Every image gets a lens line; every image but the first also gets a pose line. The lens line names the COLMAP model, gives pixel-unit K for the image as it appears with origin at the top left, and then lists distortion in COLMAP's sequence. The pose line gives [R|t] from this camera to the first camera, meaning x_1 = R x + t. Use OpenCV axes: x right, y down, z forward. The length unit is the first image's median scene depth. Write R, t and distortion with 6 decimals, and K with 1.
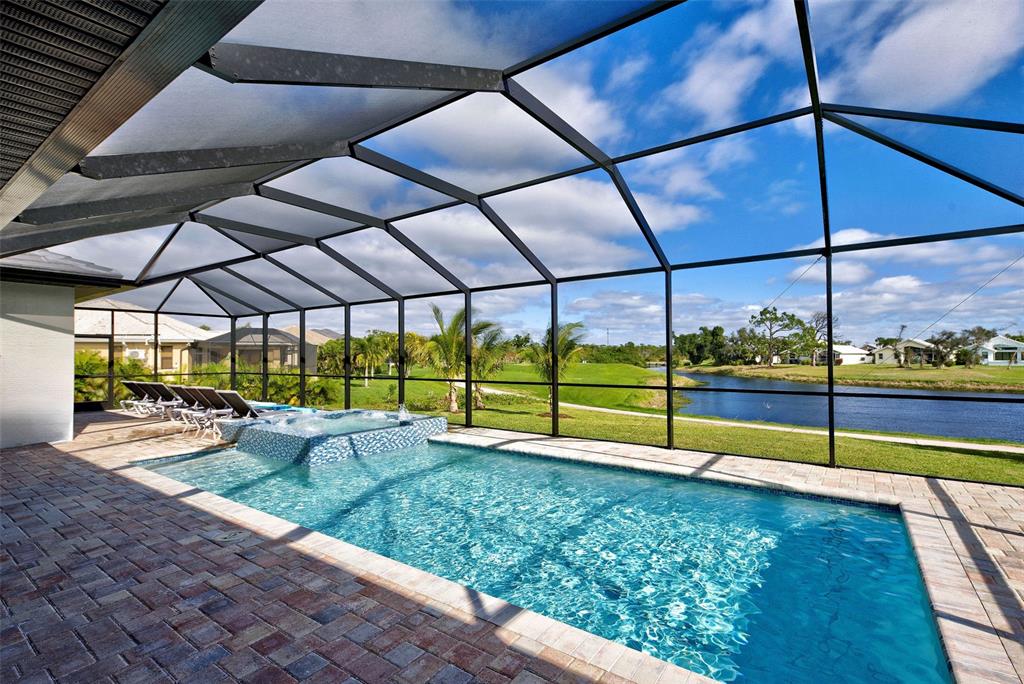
lens RADIAL K [[472.9, 0, 533.8], [0, 472.9, 349.0], [0, 0, 1]] dist [0.008047, -0.000423]
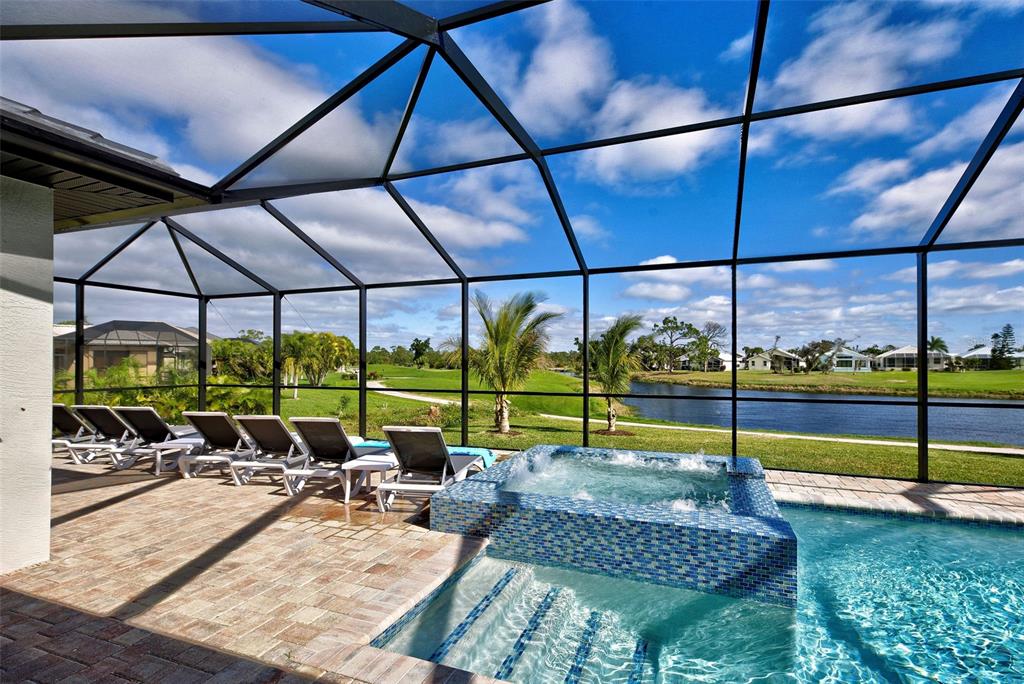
lens RADIAL K [[472.9, 0, 523.6], [0, 472.9, 386.7], [0, 0, 1]] dist [0.008047, -0.000423]
pose [[0.969386, -0.006666, 0.245449, -0.091217], [-0.010053, 0.997716, 0.066800, 0.001289], [-0.245334, -0.067223, 0.967105, 0.066757]]
